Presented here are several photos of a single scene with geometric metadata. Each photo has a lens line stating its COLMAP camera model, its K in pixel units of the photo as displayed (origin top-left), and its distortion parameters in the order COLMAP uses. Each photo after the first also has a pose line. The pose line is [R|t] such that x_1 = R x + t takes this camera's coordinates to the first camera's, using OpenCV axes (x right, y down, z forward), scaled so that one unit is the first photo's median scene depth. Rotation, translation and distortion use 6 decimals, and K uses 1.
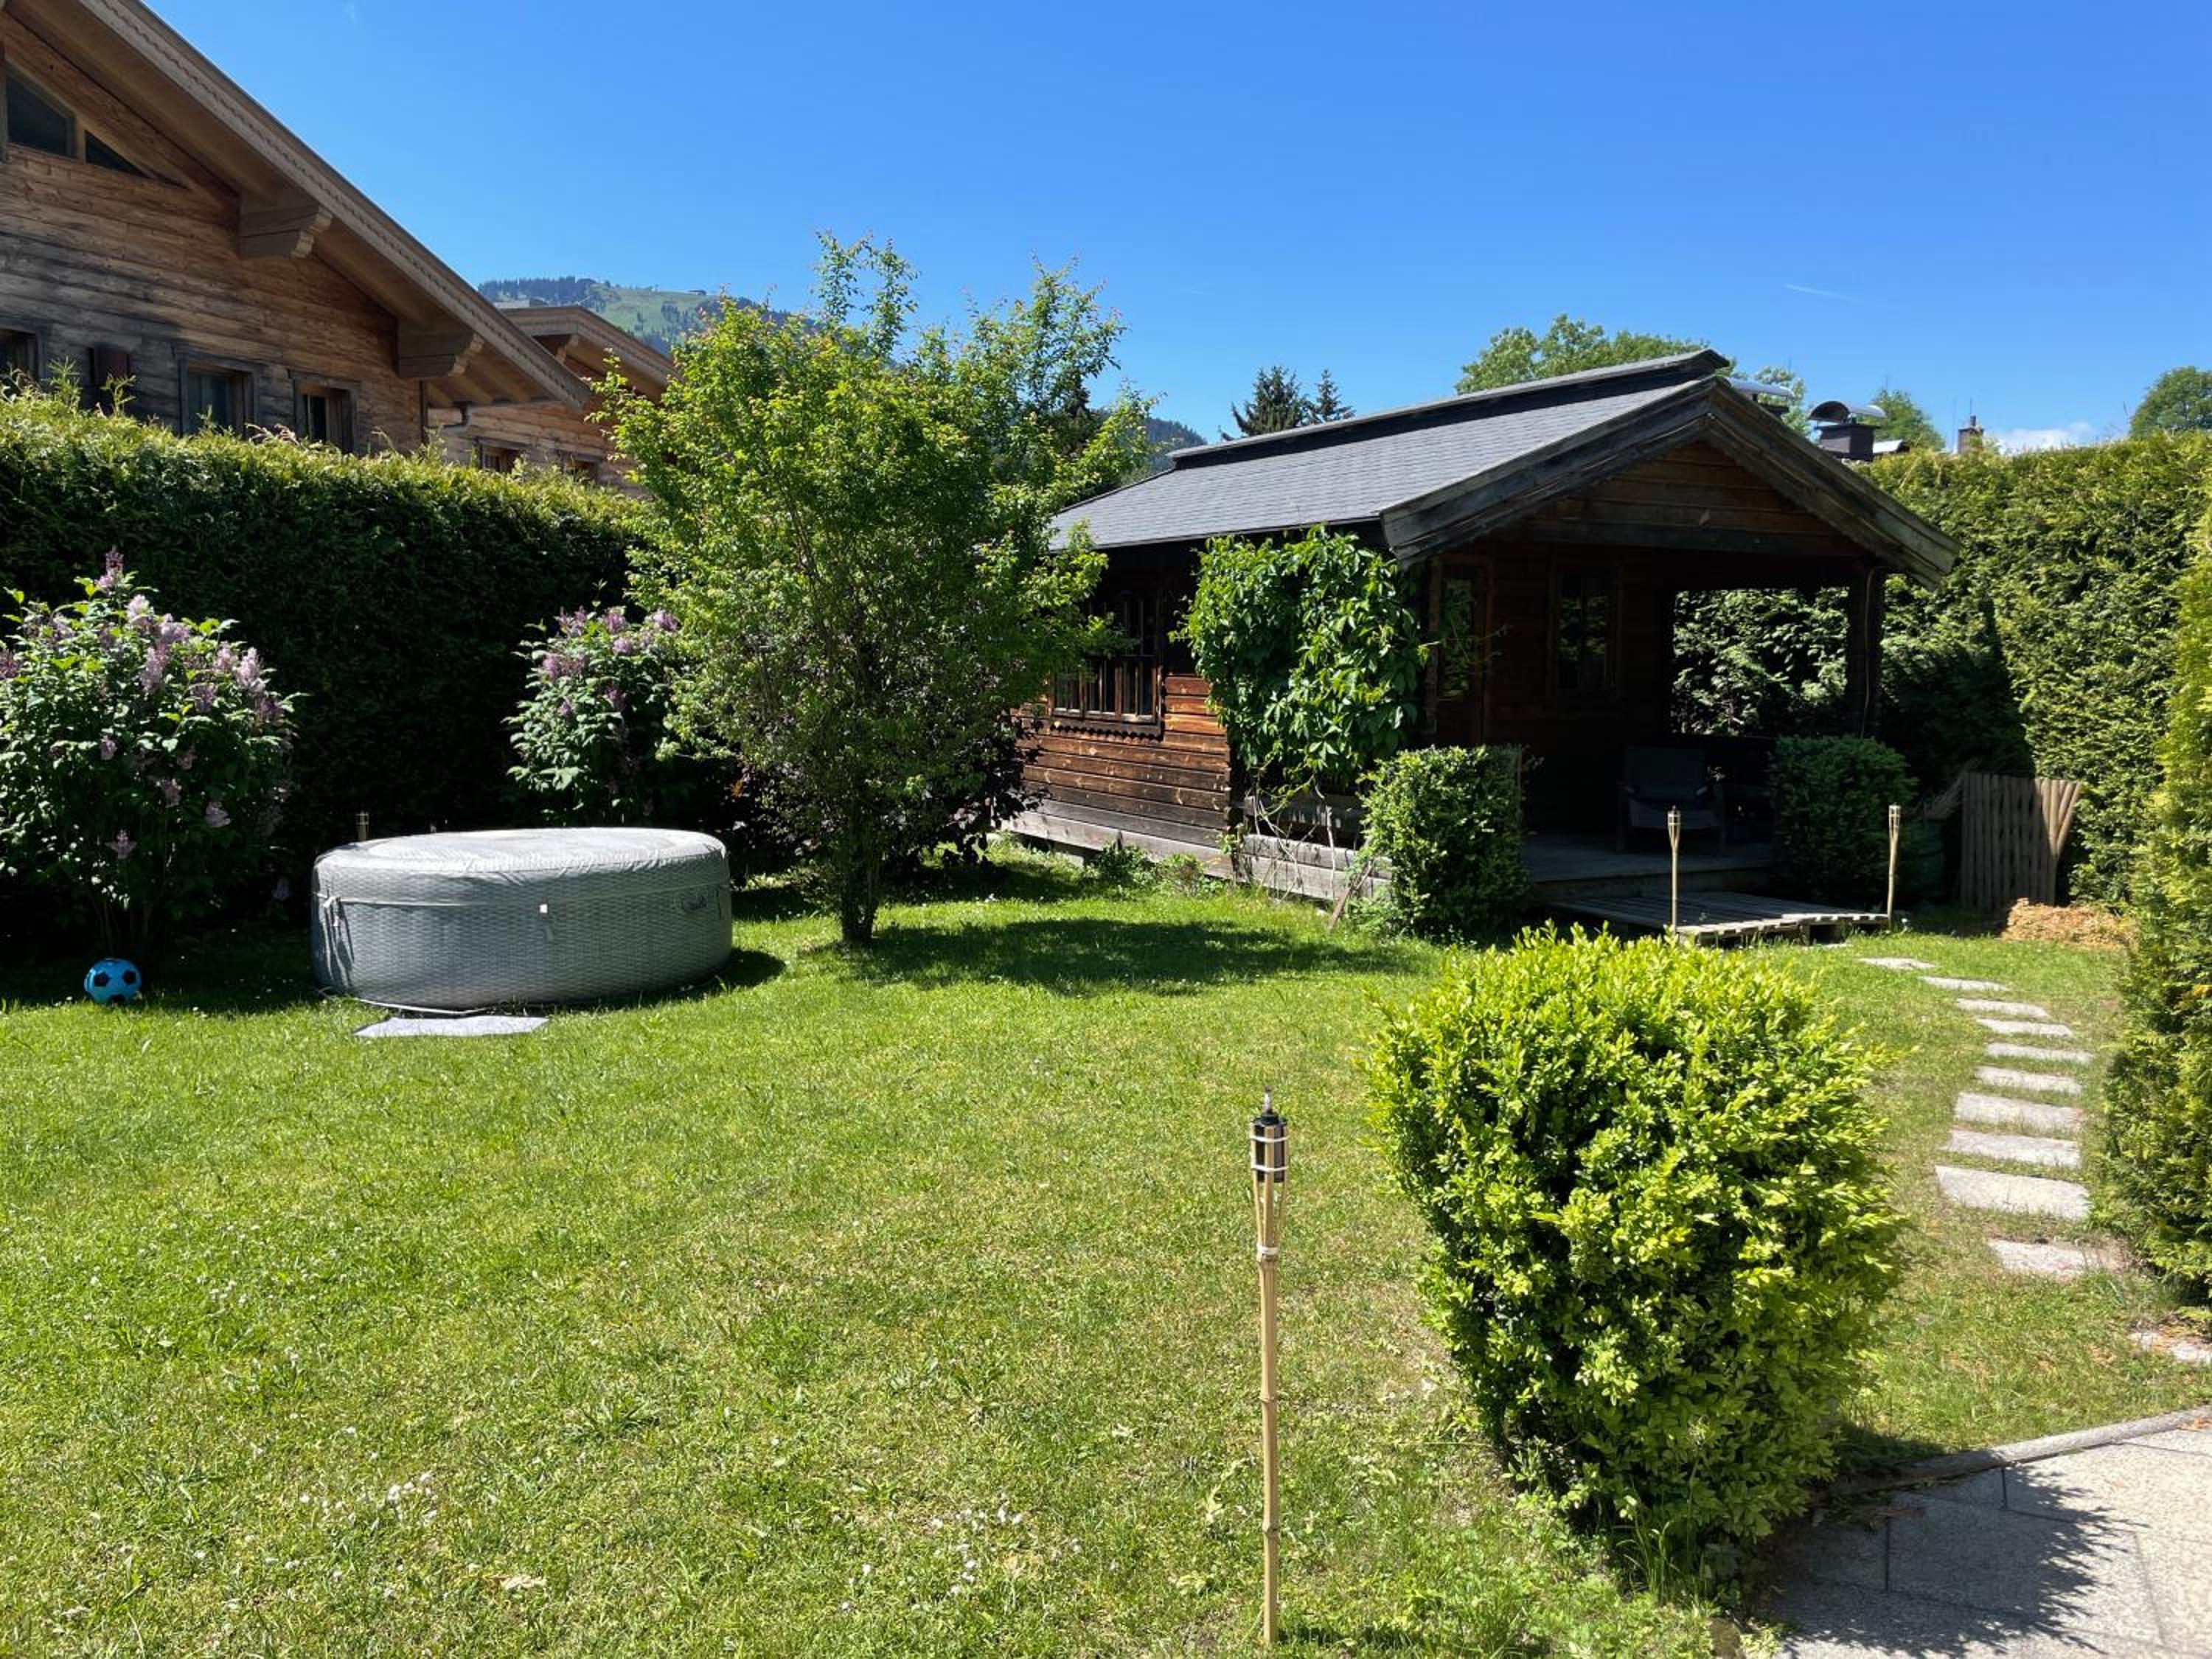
lens RADIAL K [[1662.2, 0, 1106.0], [0, 1662.2, 829.5], [0, 0, 1]] dist [0.068768, -0.003453]
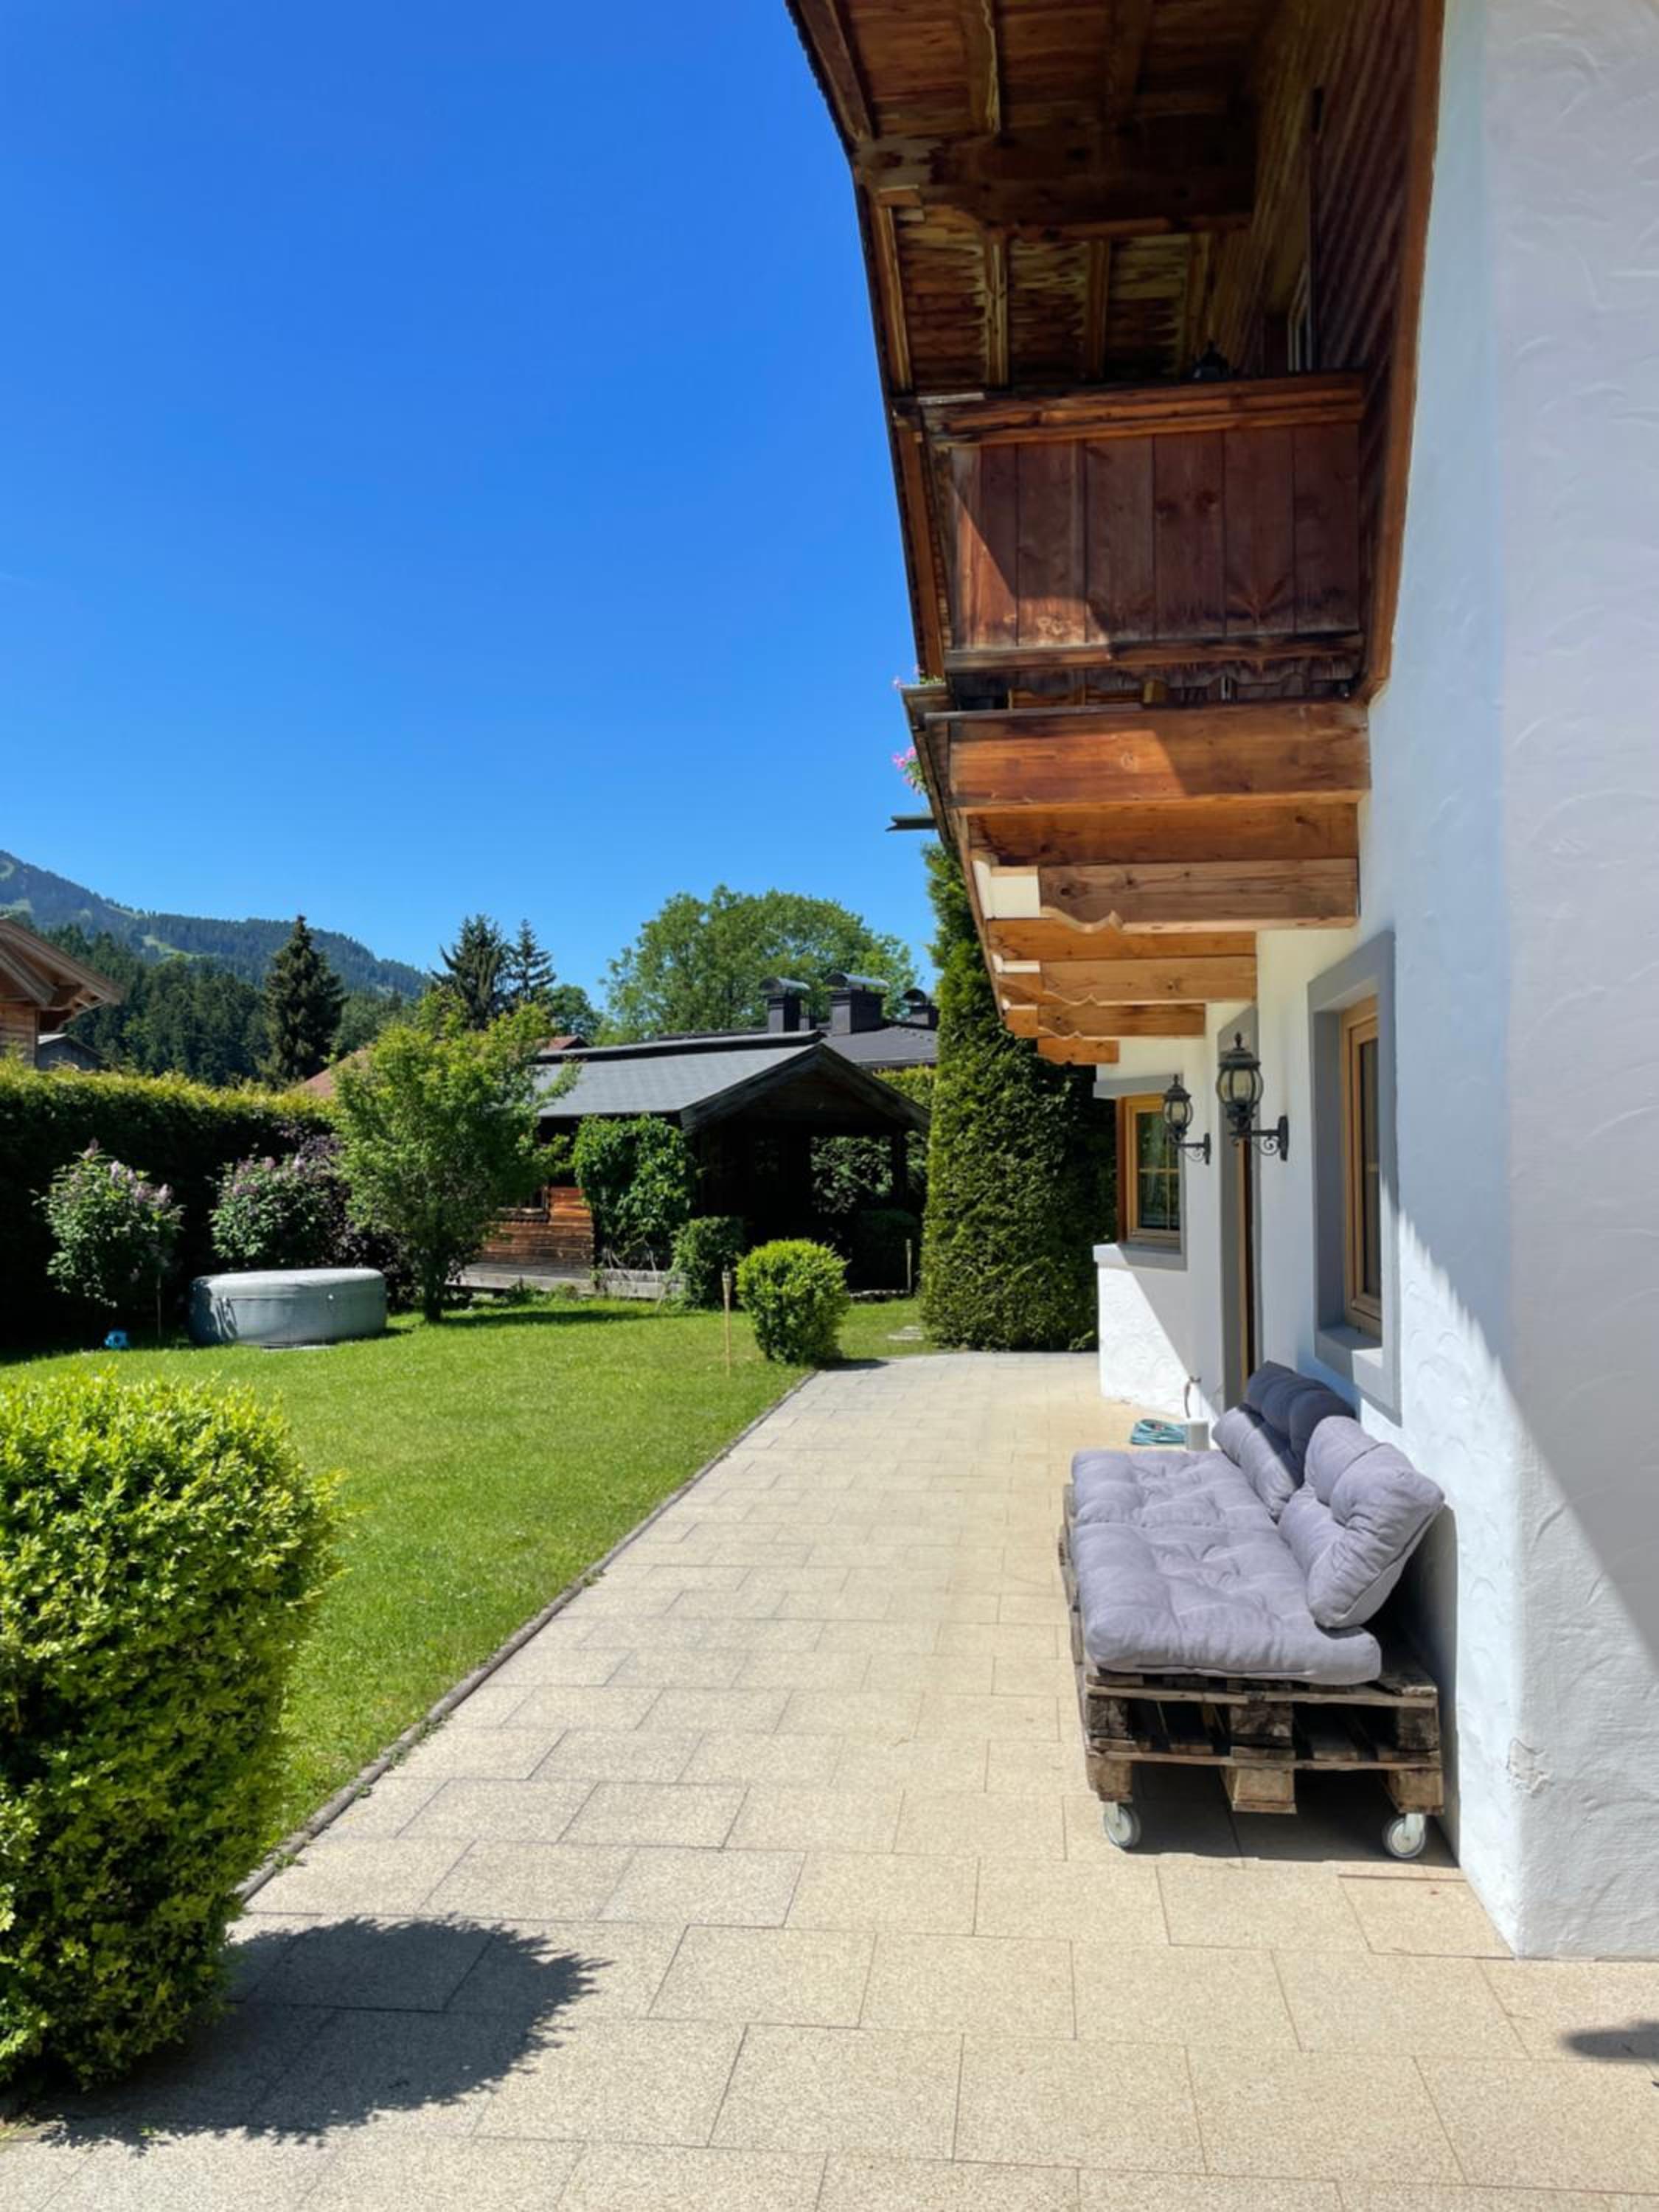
lens RADIAL K [[1662.2, 0, 829.5], [0, 1662.2, 1106.0], [0, 0, 1]] dist [0.068768, -0.003453]
pose [[0.947835, -0.006673, 0.318692, -0.287996], [0.051146, 0.990011, -0.131386, 0.085026], [-0.314631, 0.140832, 0.938708, -0.930591]]
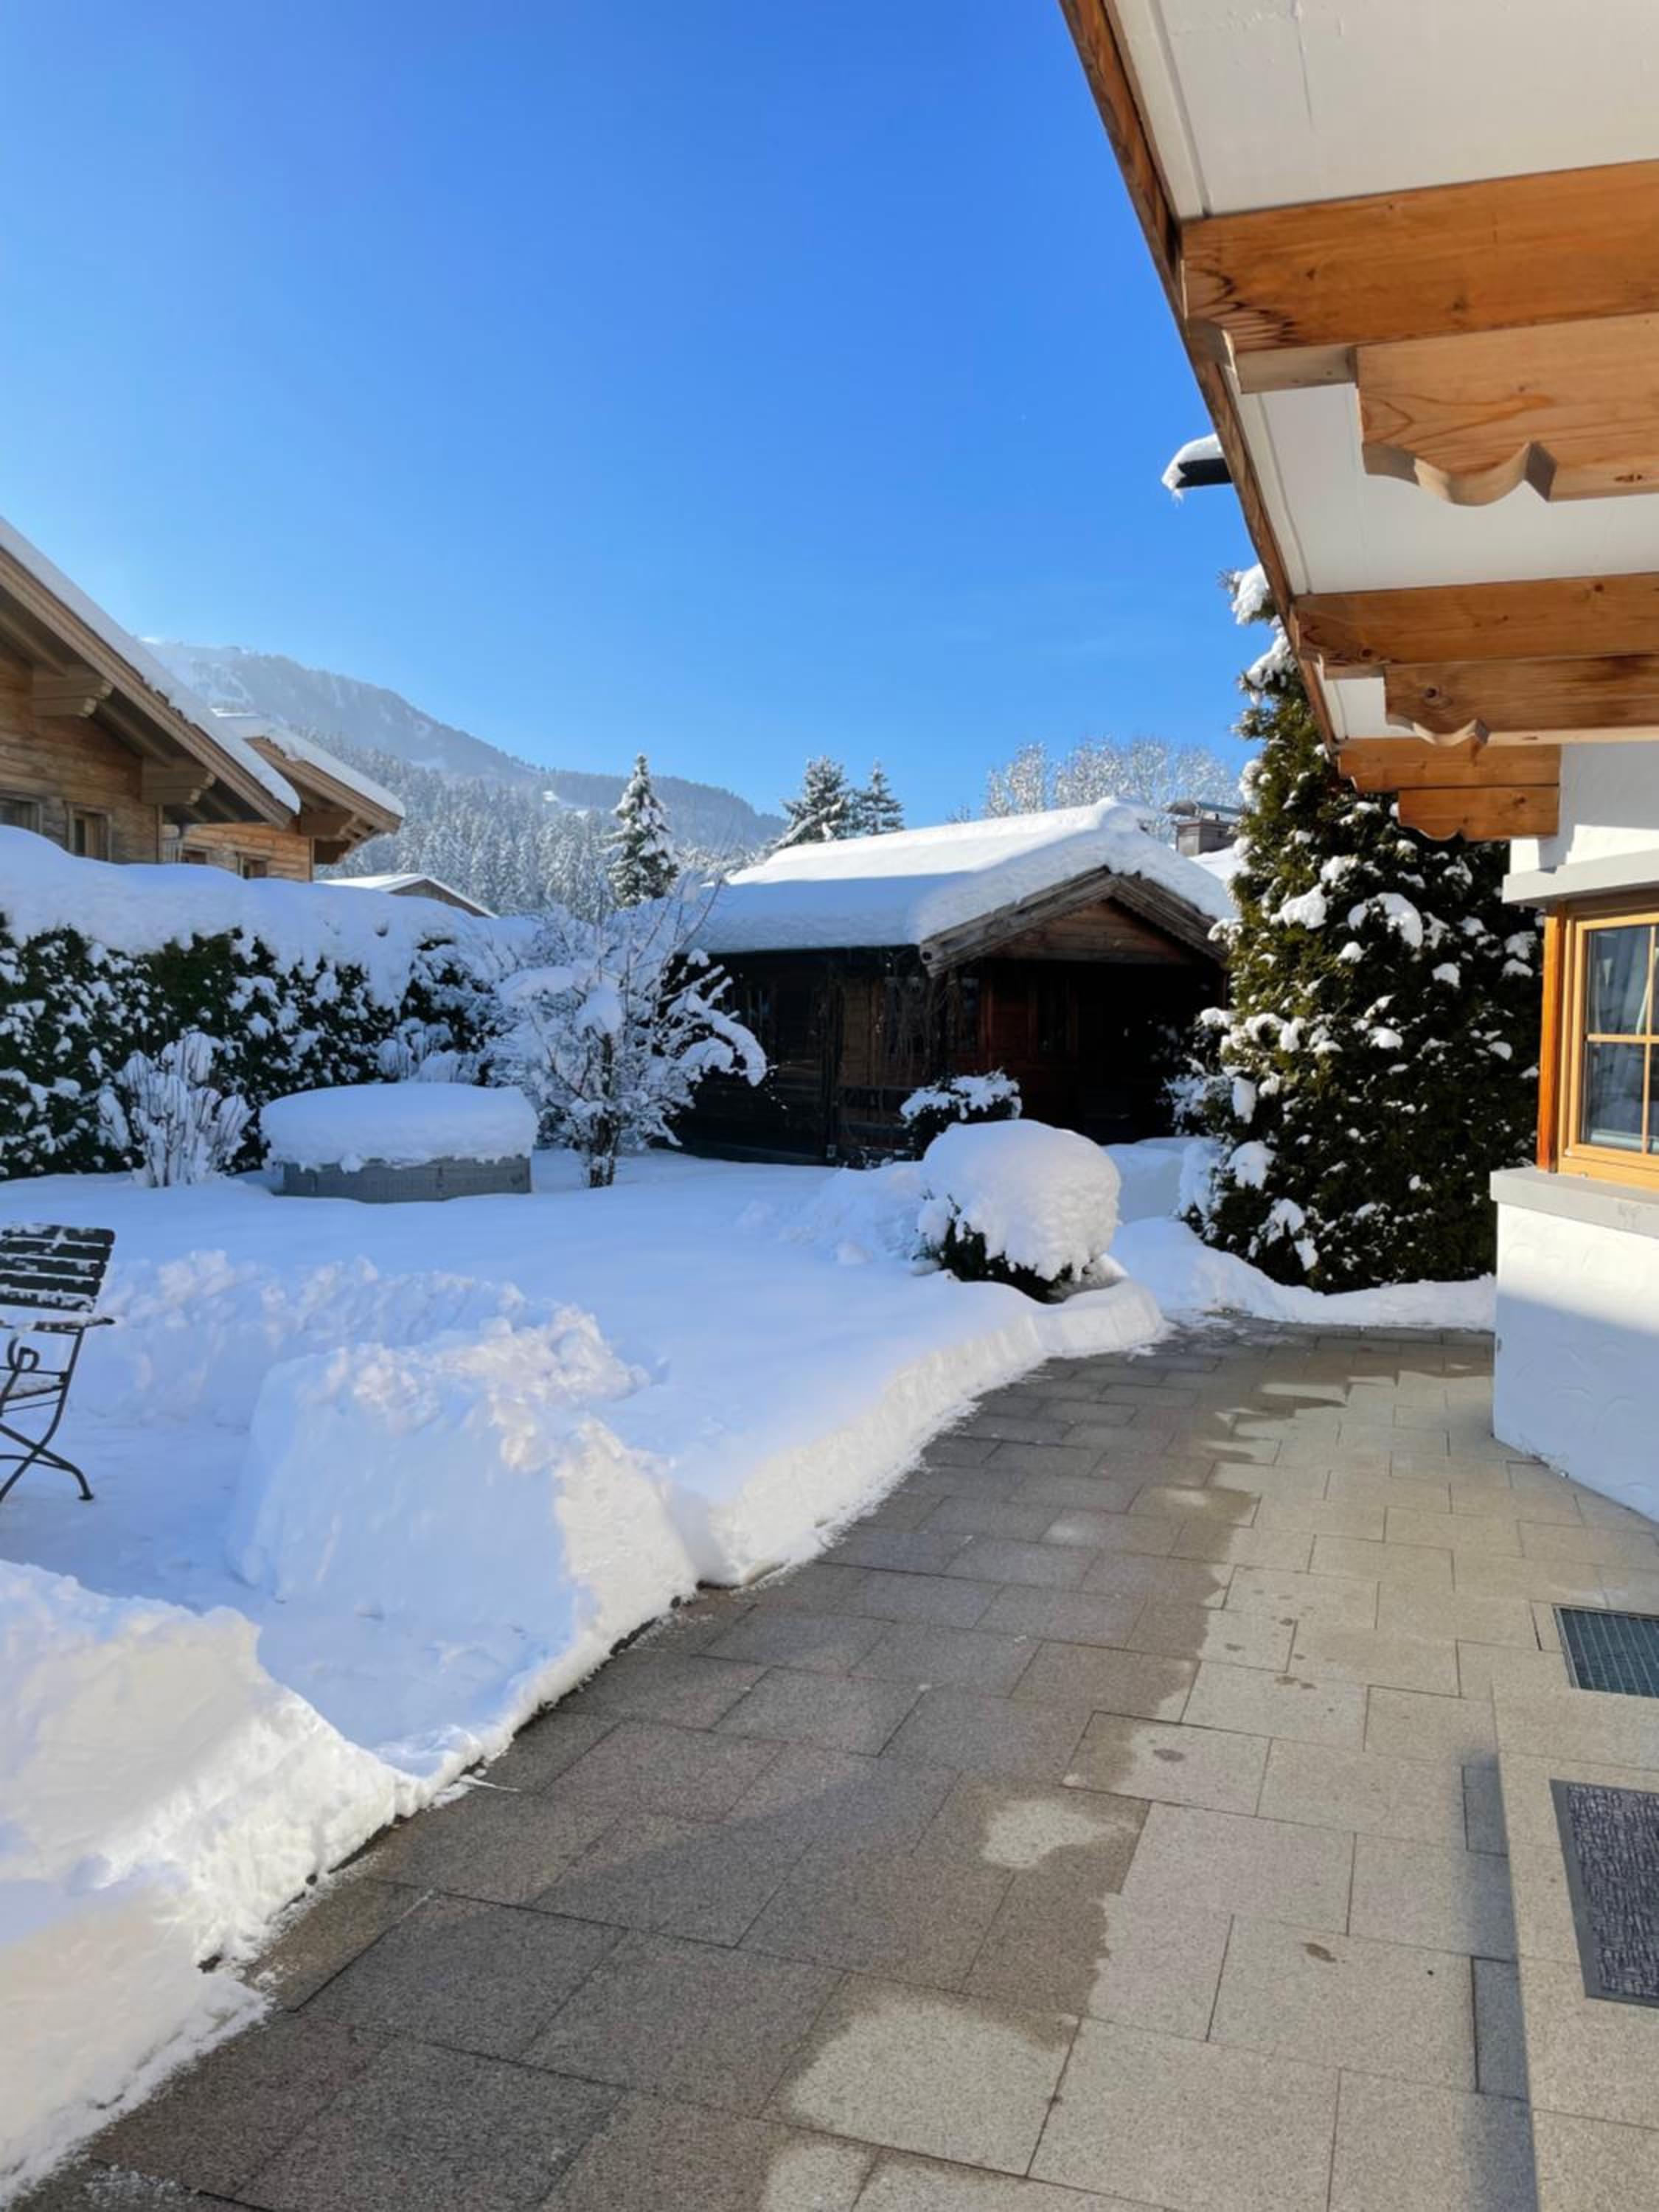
lens RADIAL K [[1662.2, 0, 829.5], [0, 1662.2, 1106.0], [0, 0, 1]] dist [0.068768, -0.003453]
pose [[0.994515, -0.003905, 0.104524, -0.082606], [0.009247, 0.998673, -0.050665, 0.046375], [-0.104188, 0.051353, 0.993231, -0.536456]]
